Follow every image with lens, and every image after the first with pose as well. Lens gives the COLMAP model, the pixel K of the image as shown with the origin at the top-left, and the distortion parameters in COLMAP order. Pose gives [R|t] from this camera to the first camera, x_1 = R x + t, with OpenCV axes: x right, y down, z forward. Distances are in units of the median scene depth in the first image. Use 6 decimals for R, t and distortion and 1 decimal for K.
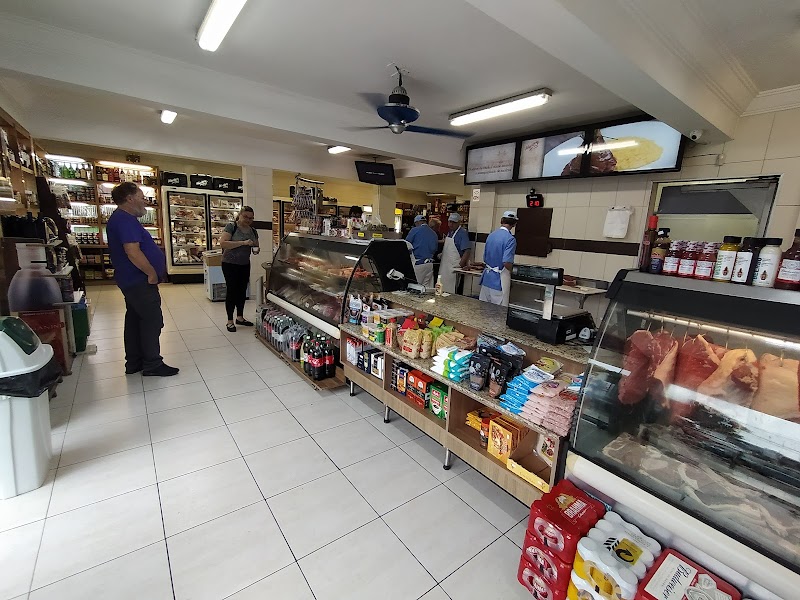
lens RADIAL K [[364.2, 0, 407.8], [0, 364.2, 295.1], [0, 0, 1]] dist [-0.000963, -0.000153]
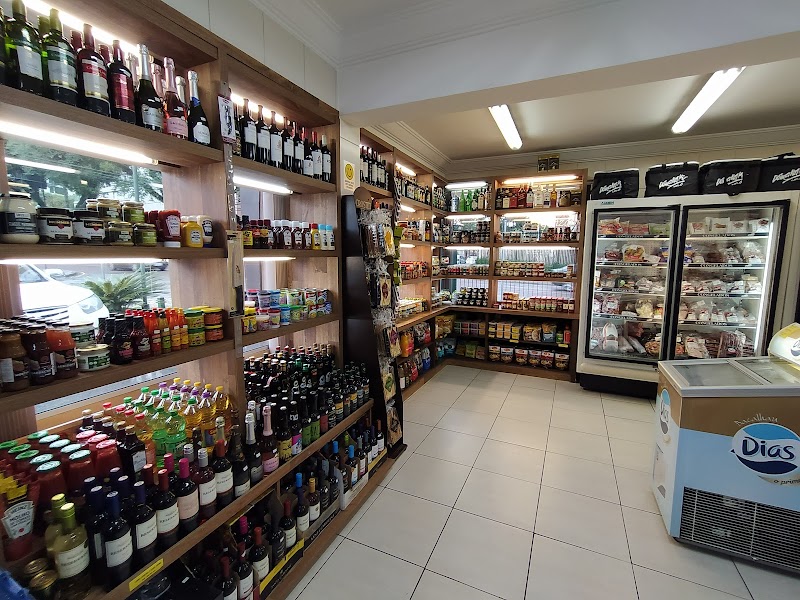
lens RADIAL K [[364.2, 0, 404.6], [0, 364.2, 298.4], [0, 0, 1]] dist [-0.000963, -0.000153]
pose [[0.468375, 0.055468, -0.881787, -0.324686], [-0.141755, 0.989816, -0.013032, -0.118334], [0.872084, 0.131101, 0.471468, 0.533627]]
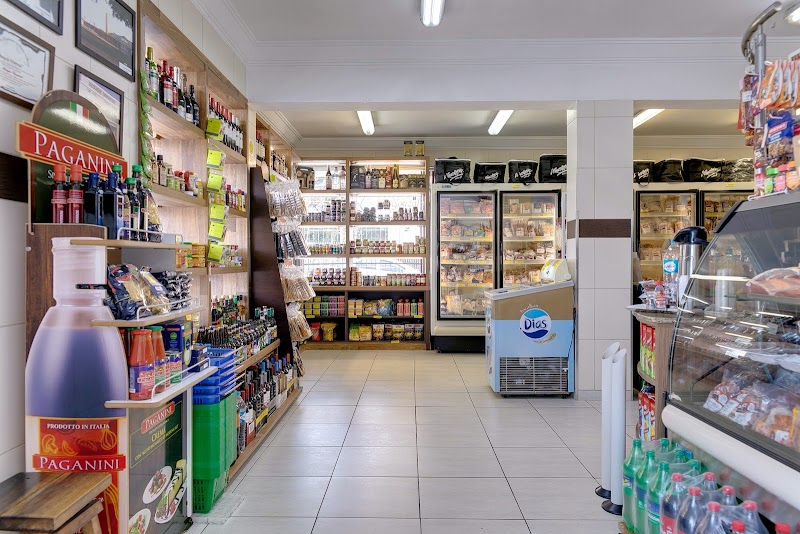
lens RADIAL K [[554.9, 0, 399.5], [0, 554.9, 263.3], [0, 0, 1]] dist [-0.002497, -0.000541]
pose [[0.782317, -0.051005, -0.620789, -0.156404], [-0.072581, 0.982387, -0.172182, -0.015006], [0.618637, 0.179759, 0.764836, 0.291334]]
